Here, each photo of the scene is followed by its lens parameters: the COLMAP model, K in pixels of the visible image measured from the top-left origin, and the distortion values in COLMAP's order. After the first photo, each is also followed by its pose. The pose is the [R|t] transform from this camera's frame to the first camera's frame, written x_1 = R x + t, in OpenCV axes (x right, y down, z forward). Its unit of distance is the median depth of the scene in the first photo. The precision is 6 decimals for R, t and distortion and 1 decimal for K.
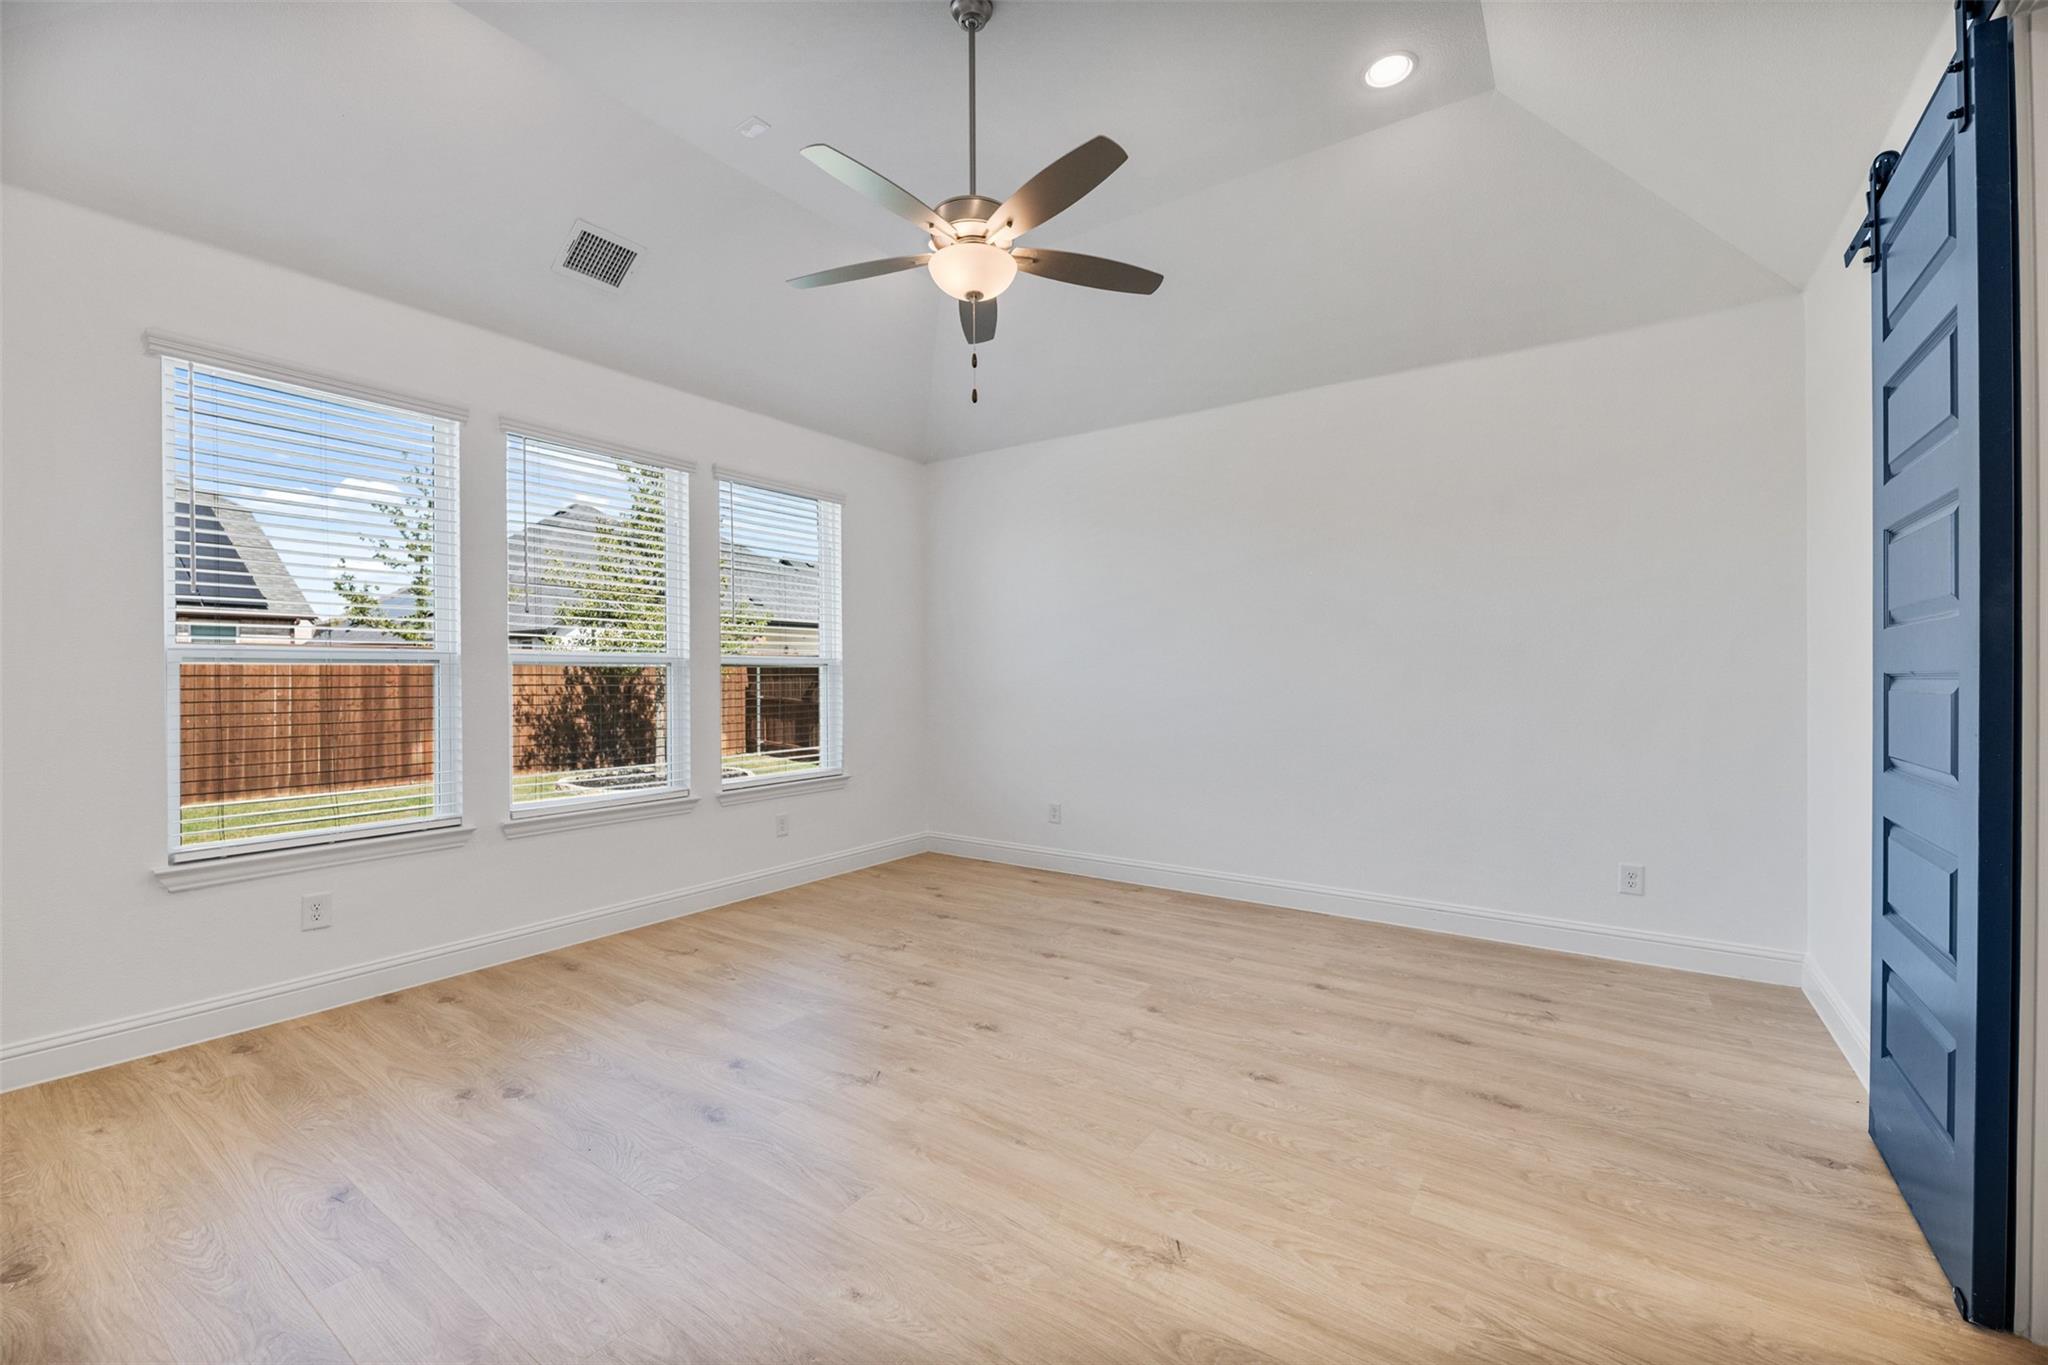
lens RADIAL K [[830.2, 0, 1023.0], [0, 830.2, 676.6], [0, 0, 1]] dist [-0.004335, -0.000652]
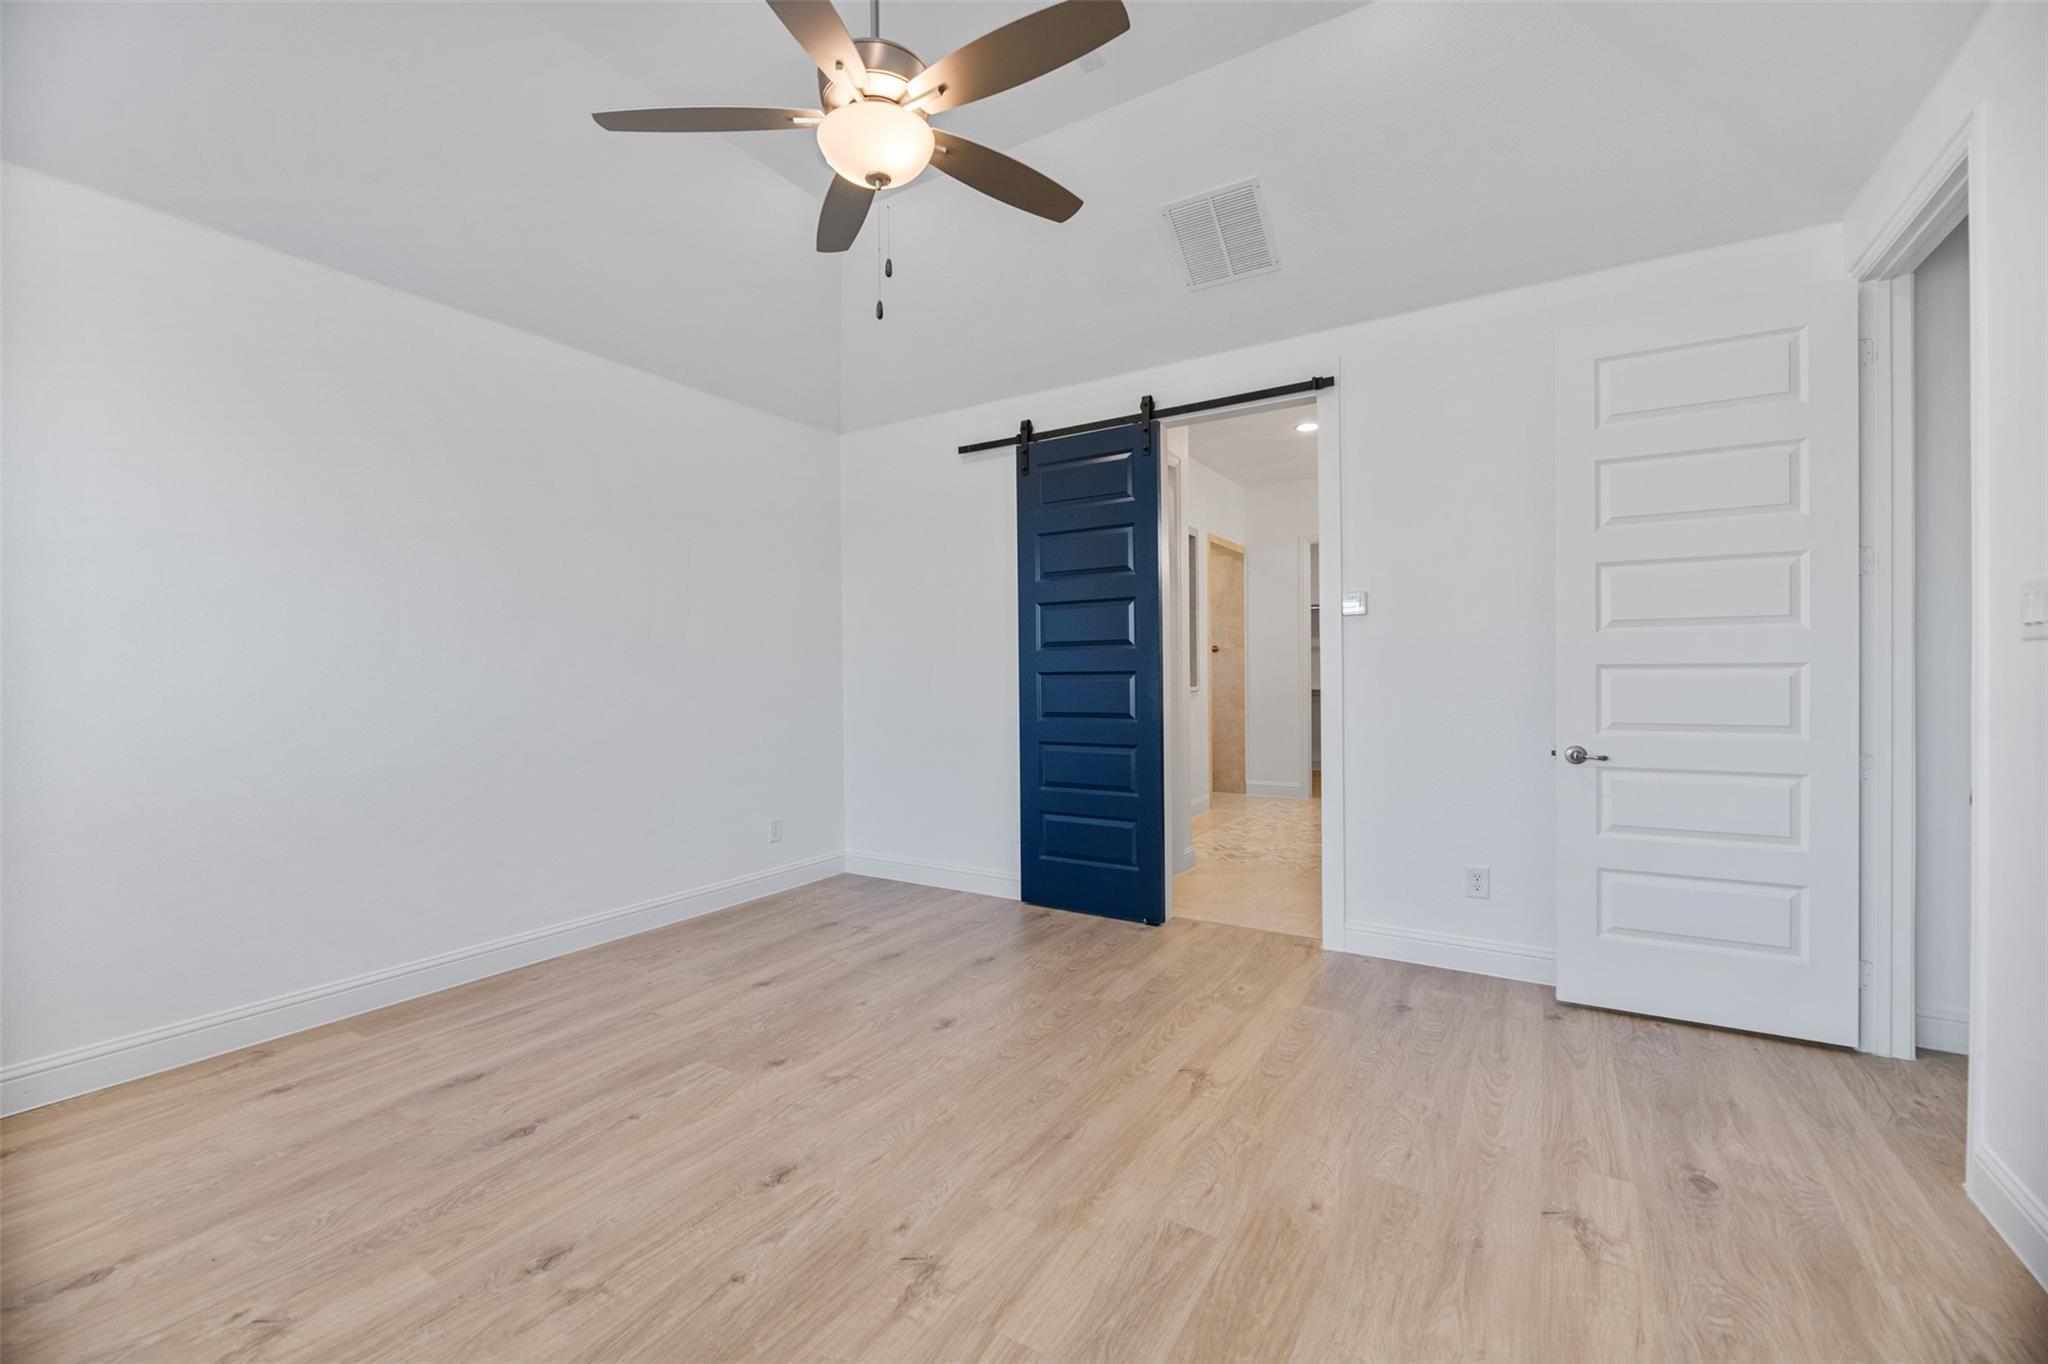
lens RADIAL K [[830.2, 0, 1018.5], [0, 830.2, 680.7], [0, 0, 1]] dist [-0.004335, -0.000652]
pose [[-0.041795, -0.007729, 0.999096, -0.658896], [0.011694, 0.999898, 0.008224, -0.002089], [-0.999058, 0.012027, -0.041700, 0.716775]]
